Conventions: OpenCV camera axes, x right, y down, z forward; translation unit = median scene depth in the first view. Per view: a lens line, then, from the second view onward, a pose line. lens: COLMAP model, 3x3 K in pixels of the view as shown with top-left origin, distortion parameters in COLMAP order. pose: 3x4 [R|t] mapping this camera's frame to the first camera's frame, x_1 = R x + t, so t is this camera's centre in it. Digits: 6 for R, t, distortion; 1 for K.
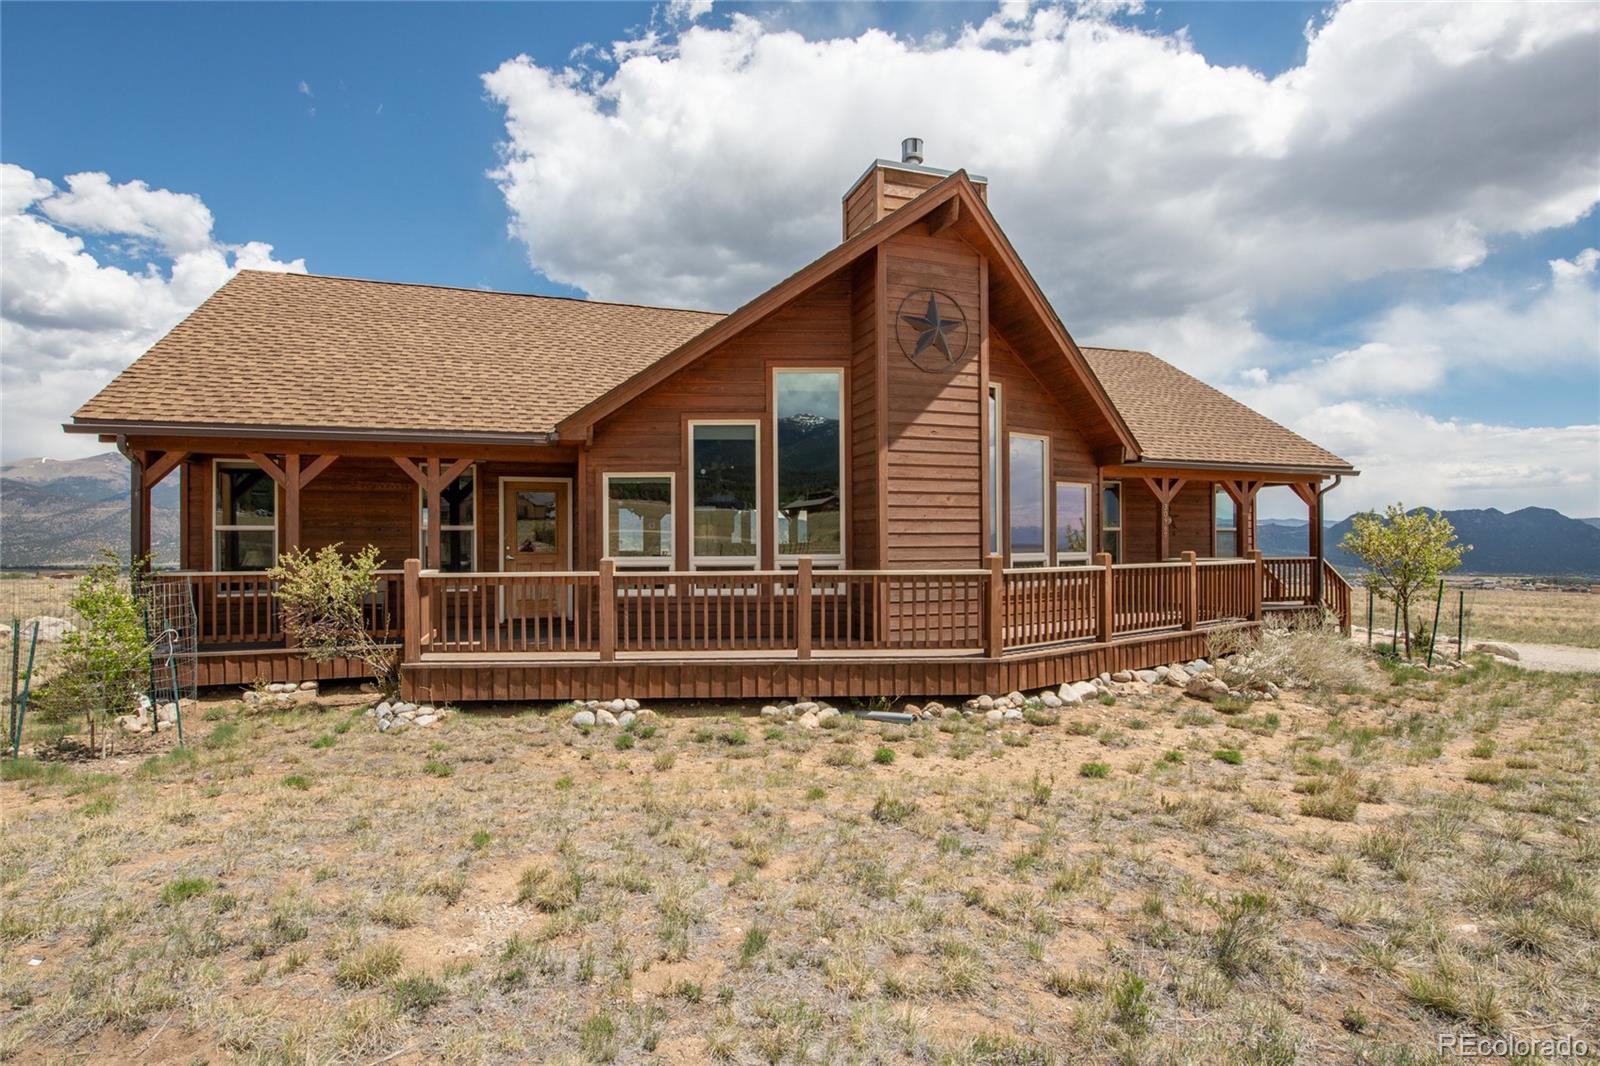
lens RADIAL K [[738.0, 0, 795.9], [0, 738.0, 547.8], [0, 0, 1]] dist [-0.011726, -0.000129]
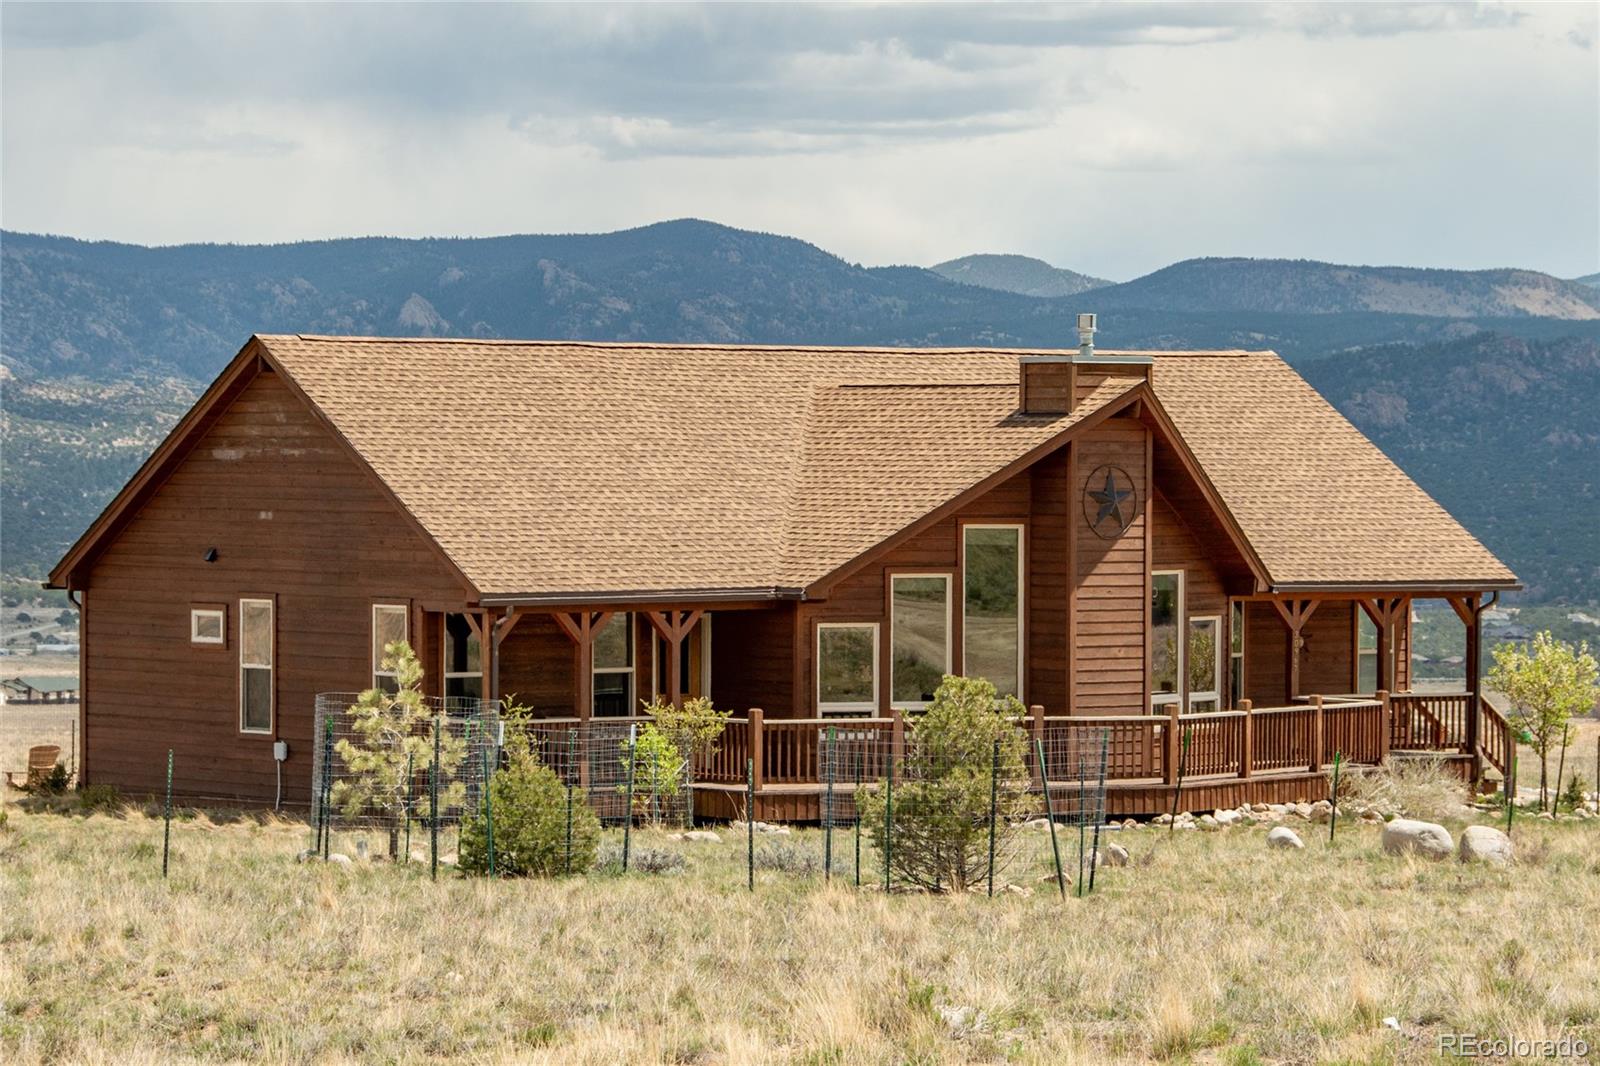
lens RADIAL K [[5097.2, 0, 800.9], [0, 5097.2, 530.9], [0, 0, 1]] dist [0.229600, 0.760943]
pose [[0.933631, 0.009592, 0.358109, -3.016186], [-0.012178, 0.999914, 0.004965, -0.281235], [-0.358030, -0.008996, 0.933667, -6.048513]]
